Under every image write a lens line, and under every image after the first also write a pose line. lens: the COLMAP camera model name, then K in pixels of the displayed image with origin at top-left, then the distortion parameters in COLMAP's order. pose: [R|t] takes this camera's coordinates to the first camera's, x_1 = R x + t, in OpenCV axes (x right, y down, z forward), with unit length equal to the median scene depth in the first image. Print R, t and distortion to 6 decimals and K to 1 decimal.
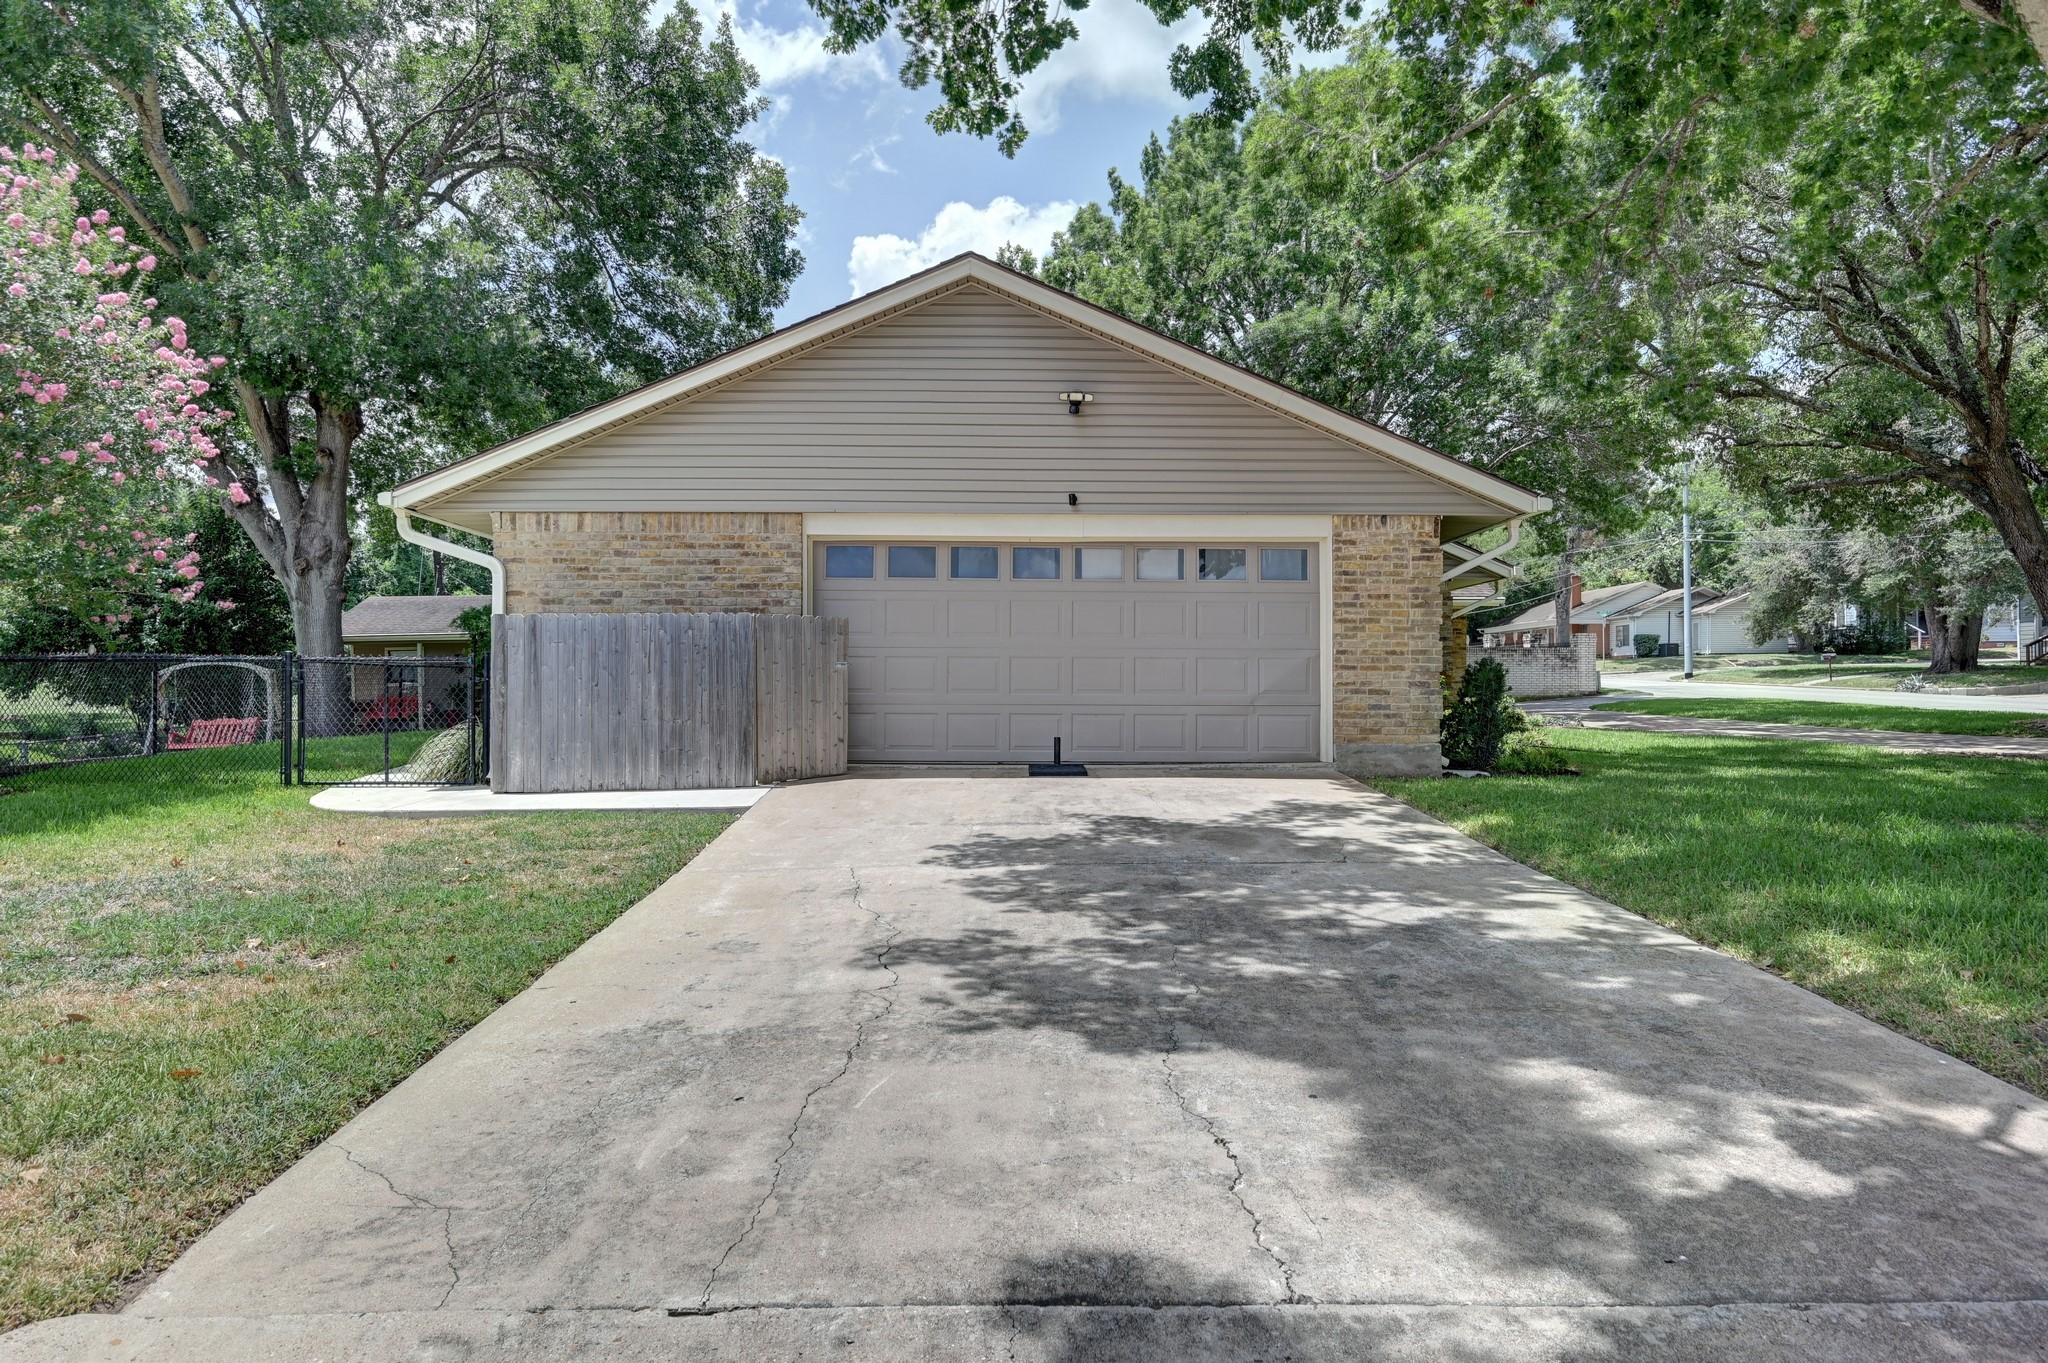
lens RADIAL K [[1260.6, 0, 1017.5], [0, 1260.6, 675.8], [0, 0, 1]] dist [0.016389, -0.001288]
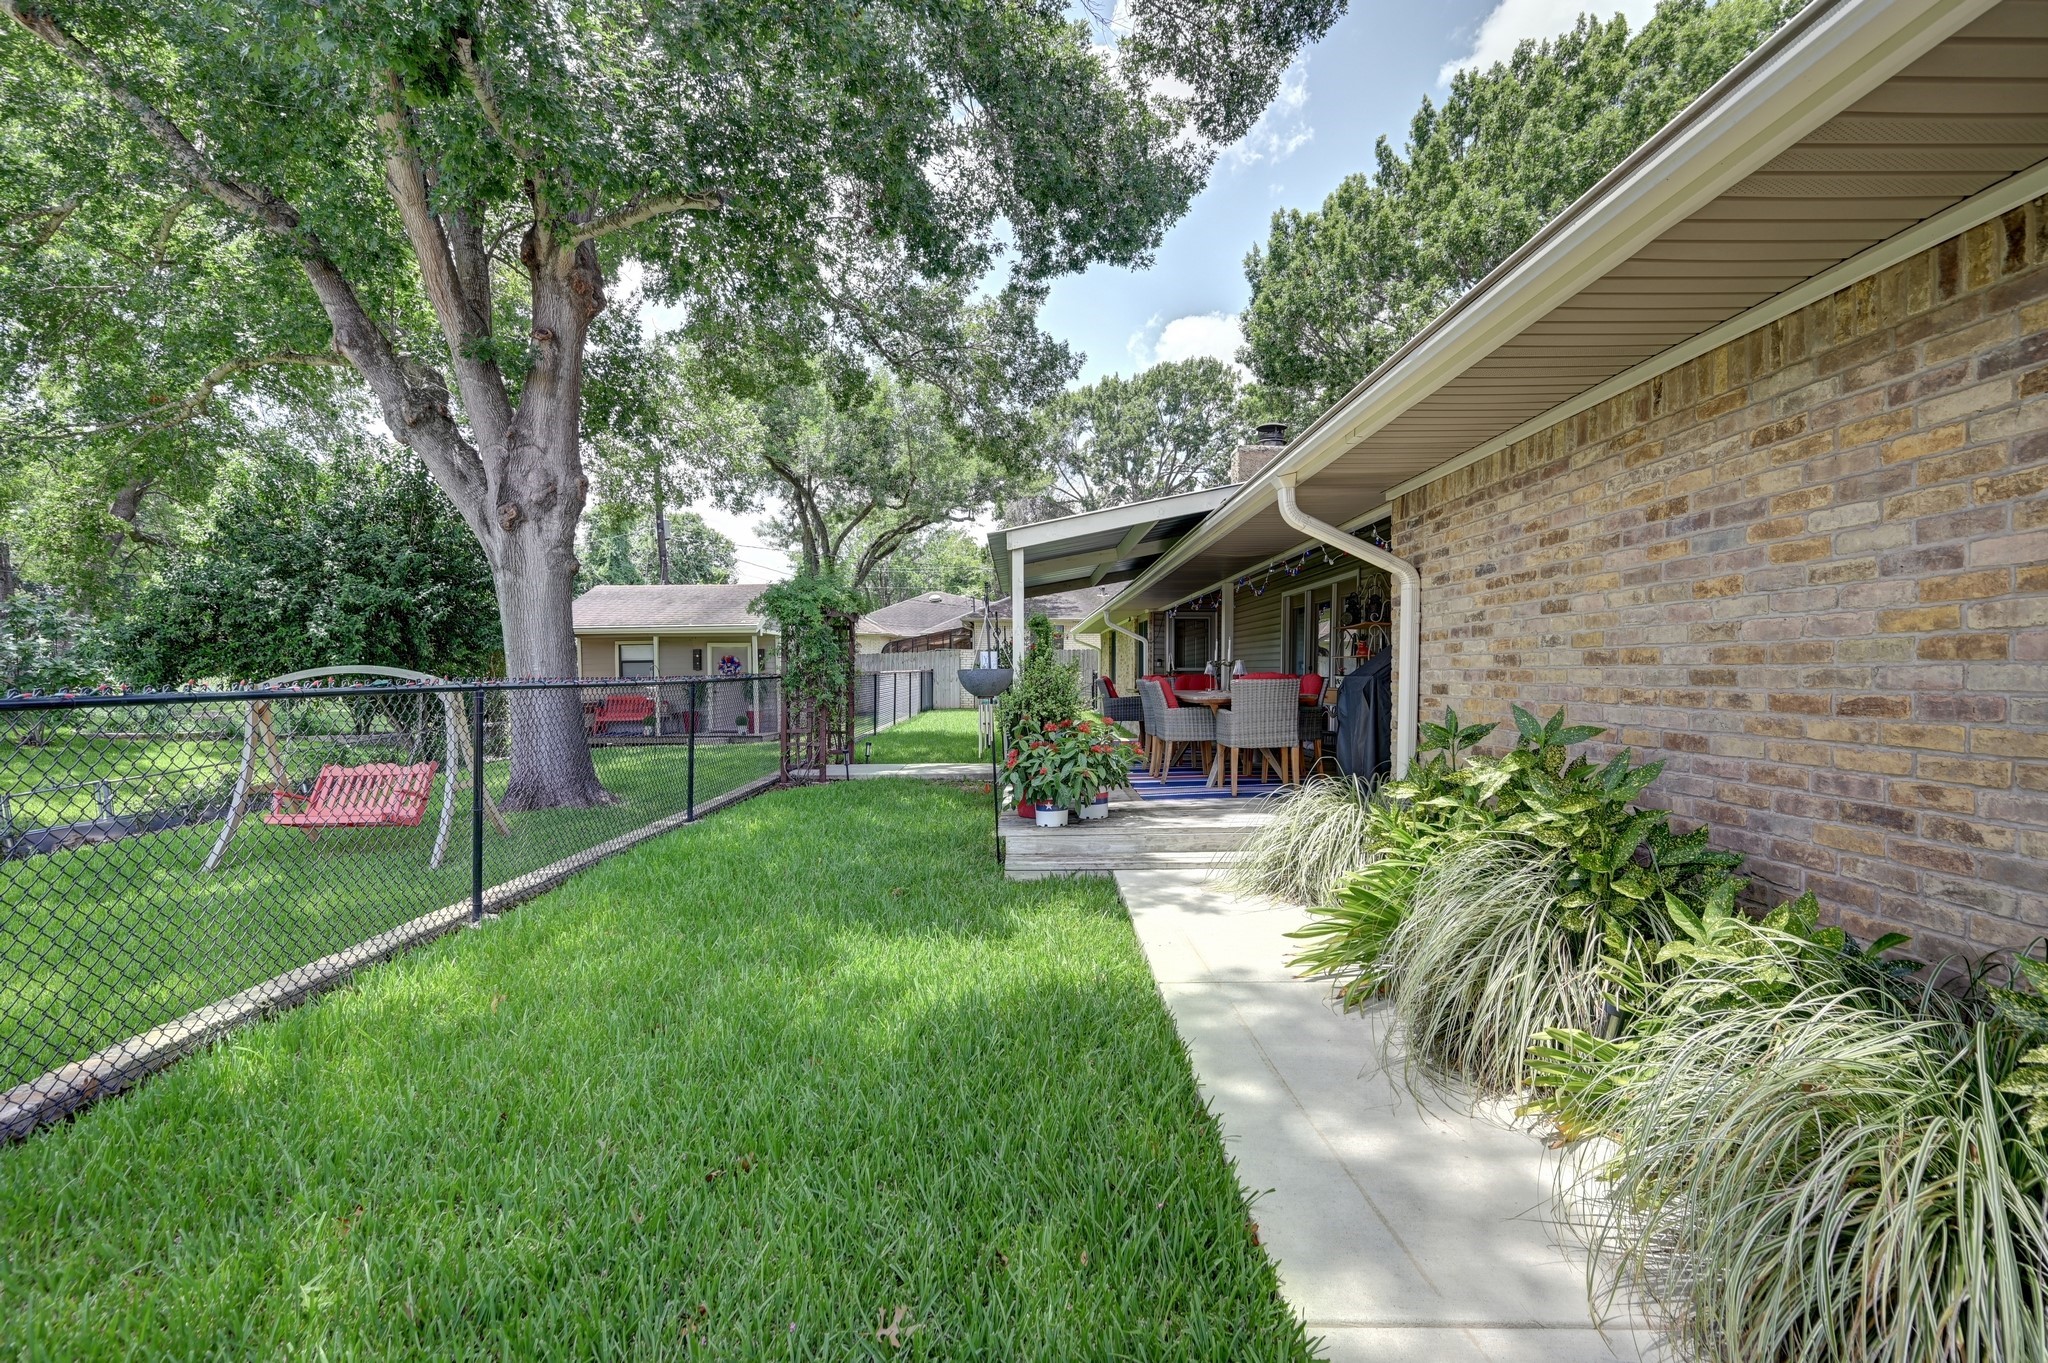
lens RADIAL K [[892.1, 0, 1037.0], [0, 892.1, 678.6], [0, 0, 1]] dist [0.001498, 0.000135]
pose [[0.999979, 0.006427, -0.000654, -0.272254], [-0.006415, 0.999821, 0.017799, -0.012680], [0.000768, -0.017795, 0.999841, 0.500775]]
